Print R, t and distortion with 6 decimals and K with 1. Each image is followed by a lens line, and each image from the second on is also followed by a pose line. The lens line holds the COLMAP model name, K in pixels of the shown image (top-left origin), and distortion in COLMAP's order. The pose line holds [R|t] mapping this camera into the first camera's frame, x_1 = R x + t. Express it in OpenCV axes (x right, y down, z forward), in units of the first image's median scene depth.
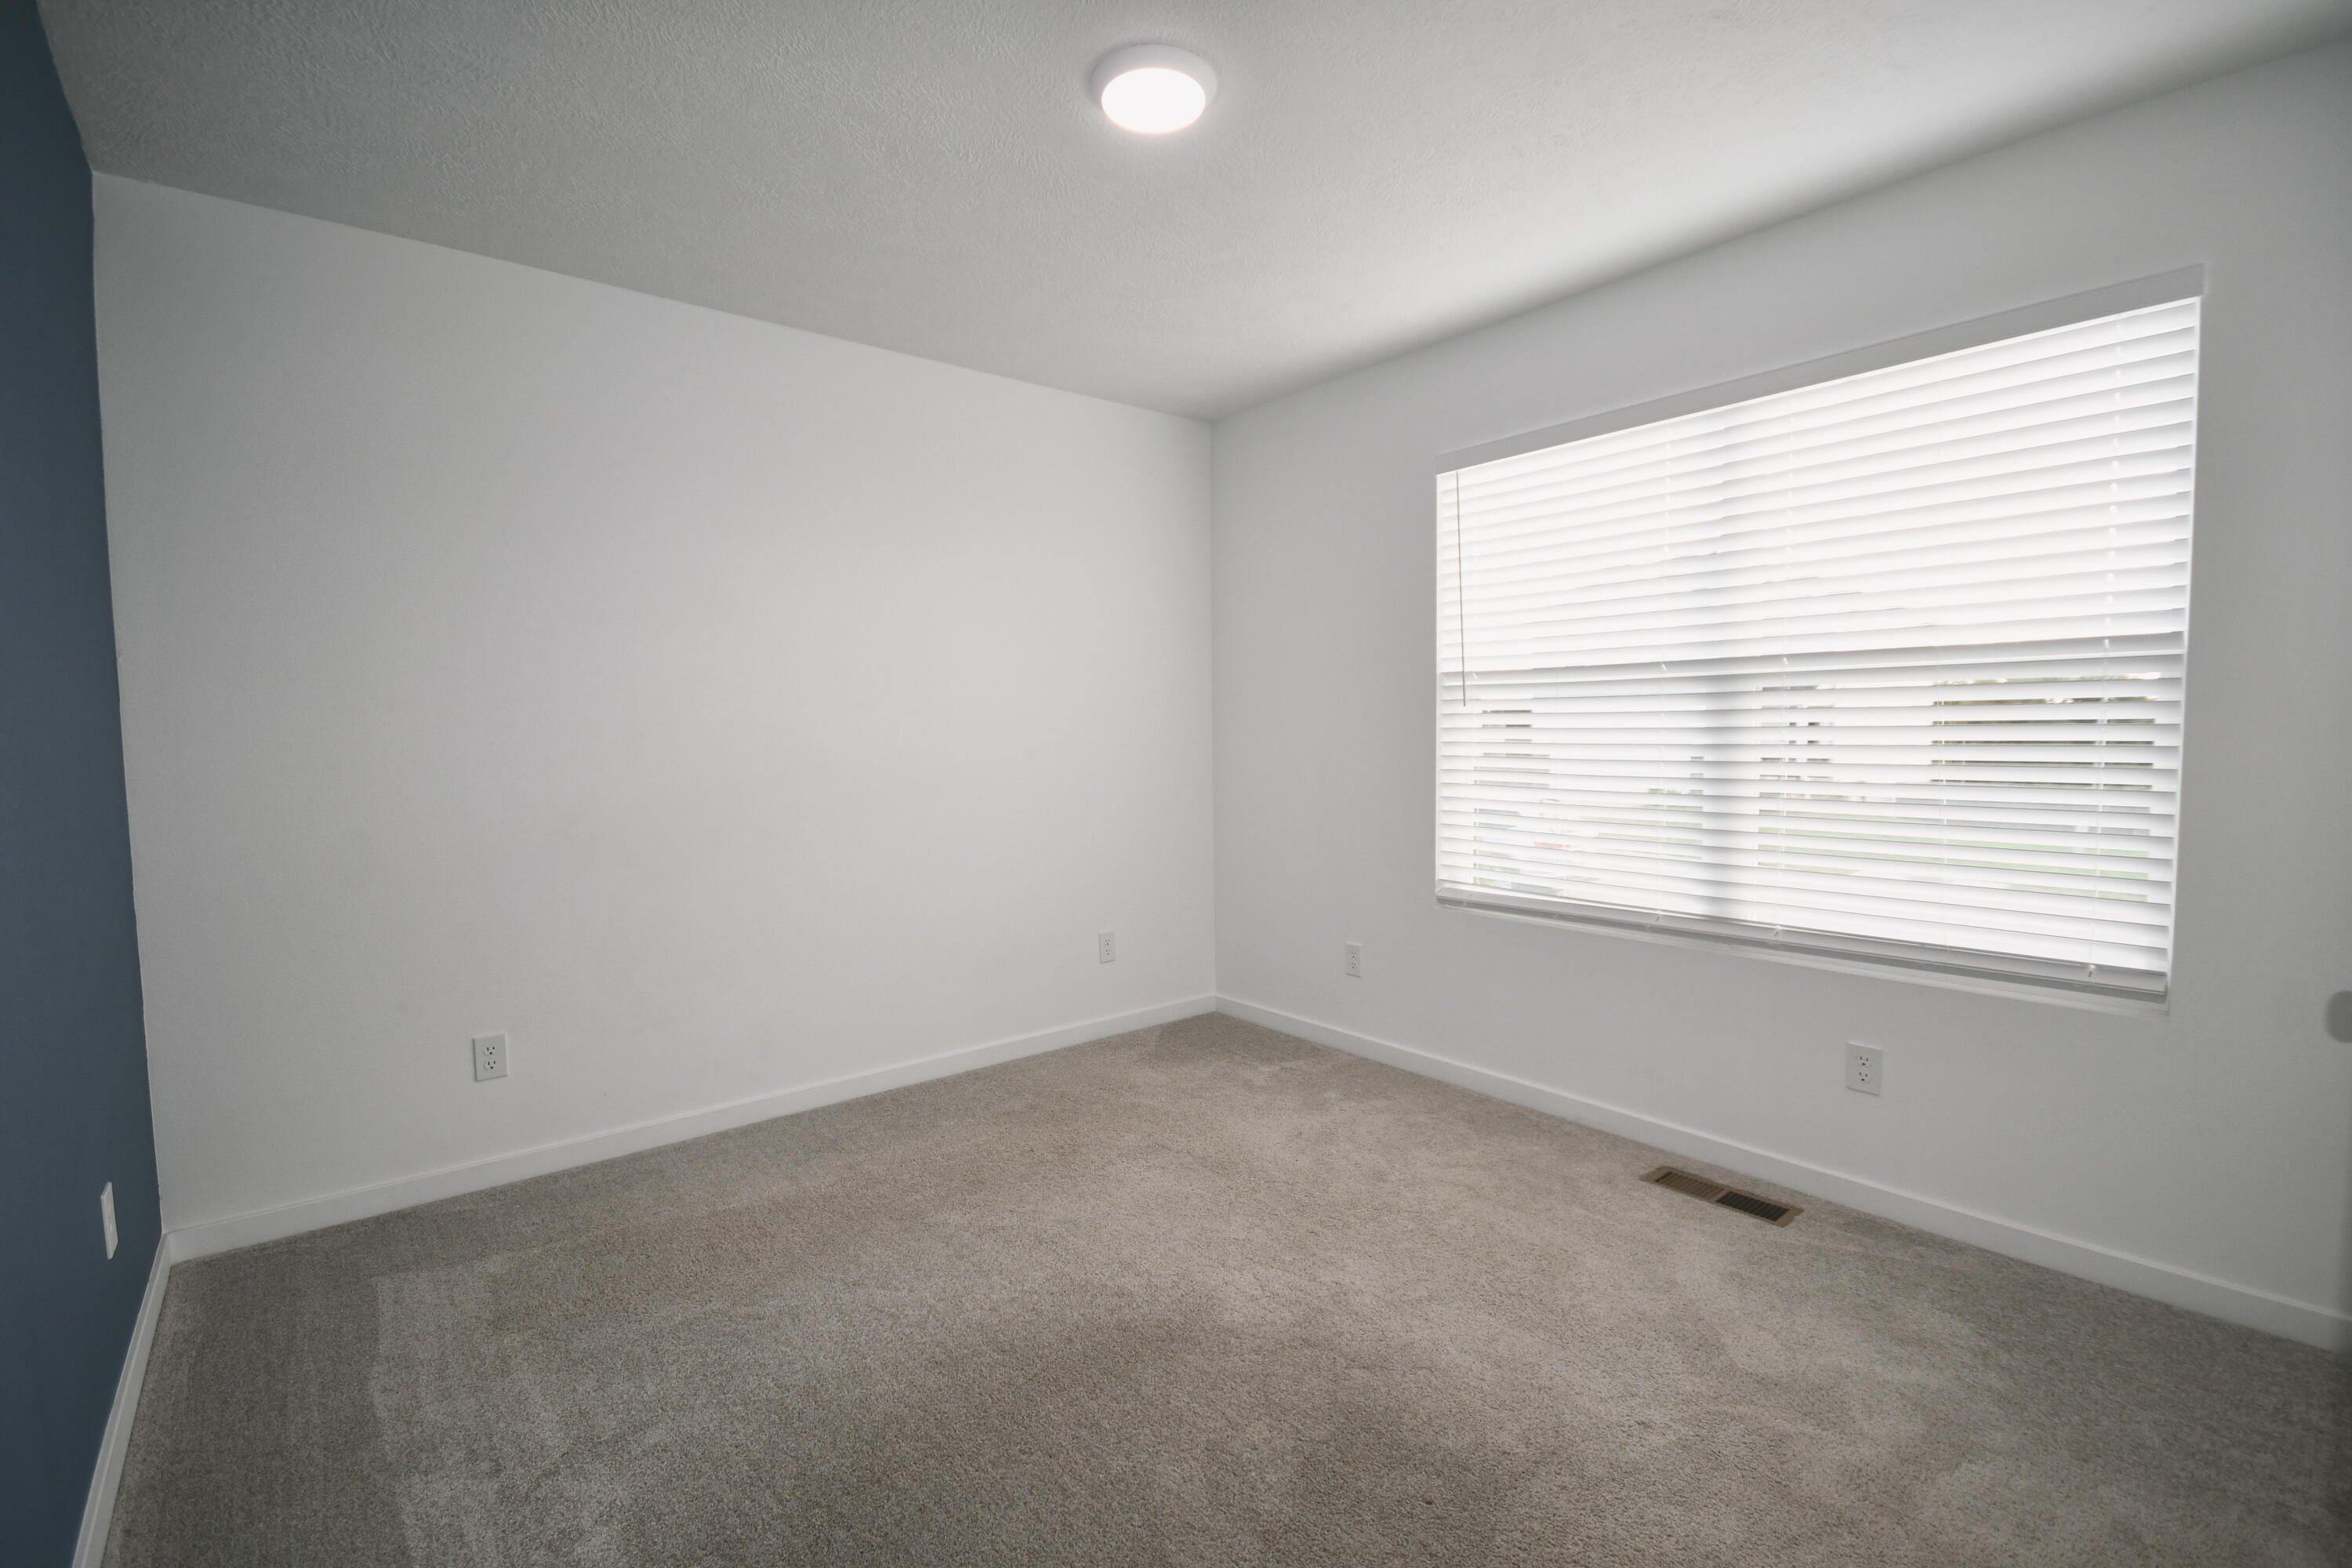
lens RADIAL K [[1030.6, 0, 1158.7], [0, 1030.6, 766.2], [0, 0, 1]] dist [0.009590, -0.000386]
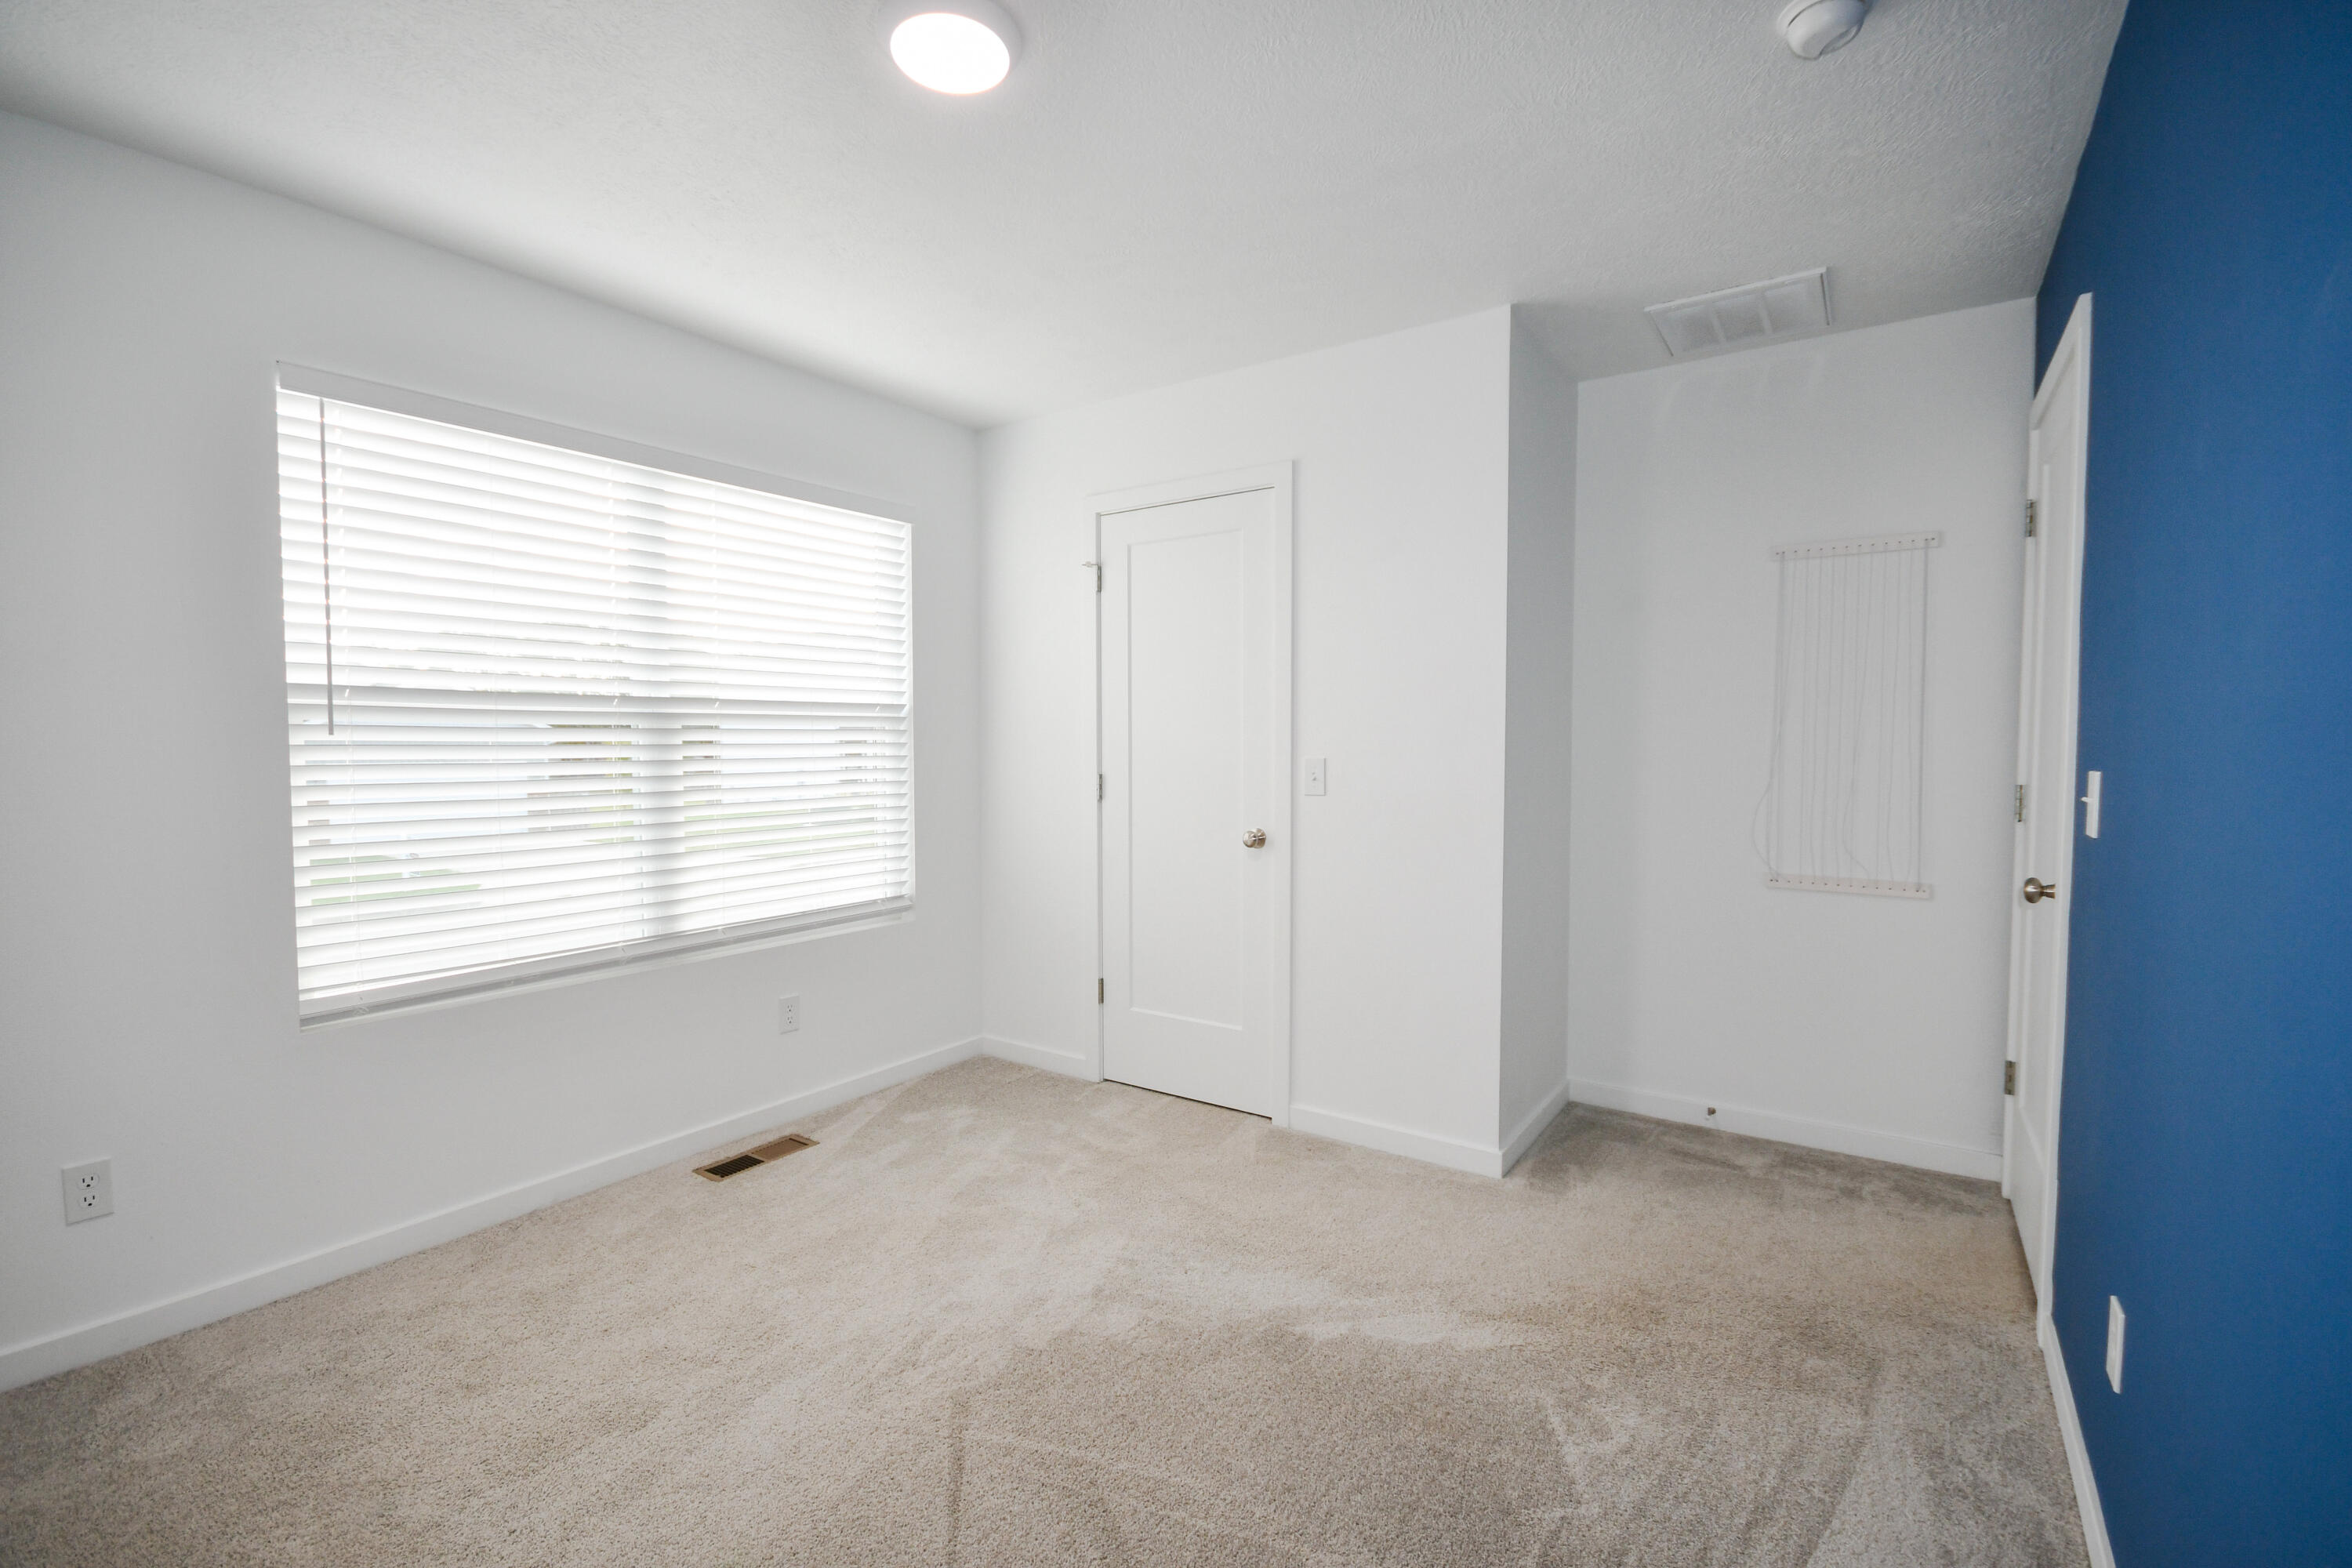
lens RADIAL K [[1030.6, 0, 1152.4], [0, 1030.6, 788.1], [0, 0, 1]] dist [0.009590, -0.000386]
pose [[-0.245075, -0.024798, 0.969187, -0.547852], [0.053681, 0.997792, 0.039104, -0.019815], [-0.968017, 0.061610, -0.243202, 0.653497]]
